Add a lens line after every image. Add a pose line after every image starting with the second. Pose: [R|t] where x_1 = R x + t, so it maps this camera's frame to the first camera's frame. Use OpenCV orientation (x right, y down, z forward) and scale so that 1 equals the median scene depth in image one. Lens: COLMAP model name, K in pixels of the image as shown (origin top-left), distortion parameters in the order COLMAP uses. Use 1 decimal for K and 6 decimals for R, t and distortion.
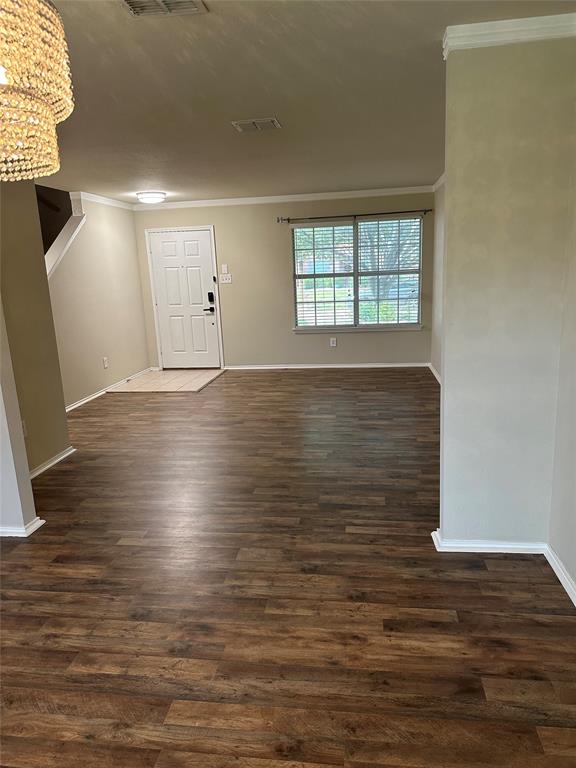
lens RADIAL K [[547.7, 0, 289.0], [0, 547.7, 385.8], [0, 0, 1]] dist [0.066678, -0.080795]
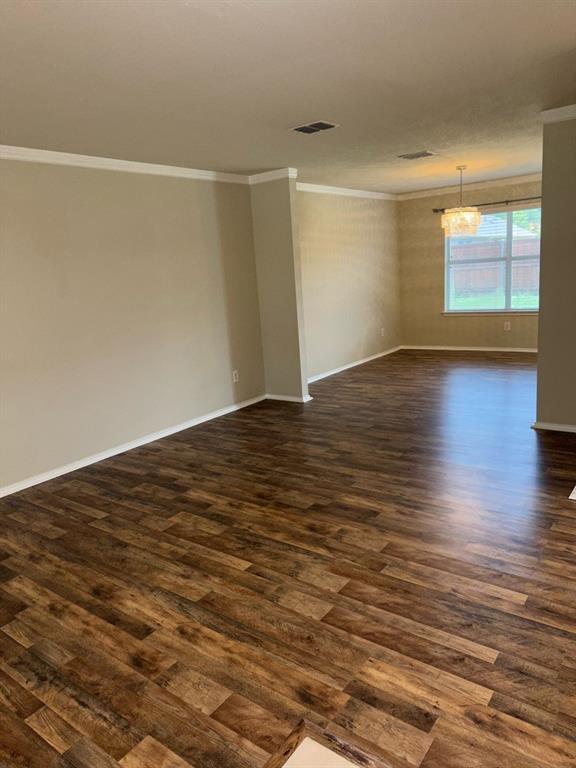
lens RADIAL K [[547.7, 0, 286.1], [0, 547.7, 385.2], [0, 0, 1]] dist [0.066678, -0.080795]
pose [[-0.875110, 0.001594, 0.483921, -0.414327], [0.204380, 0.907650, 0.366606, -0.339502], [-0.438647, 0.419724, -0.794620, 1.657215]]
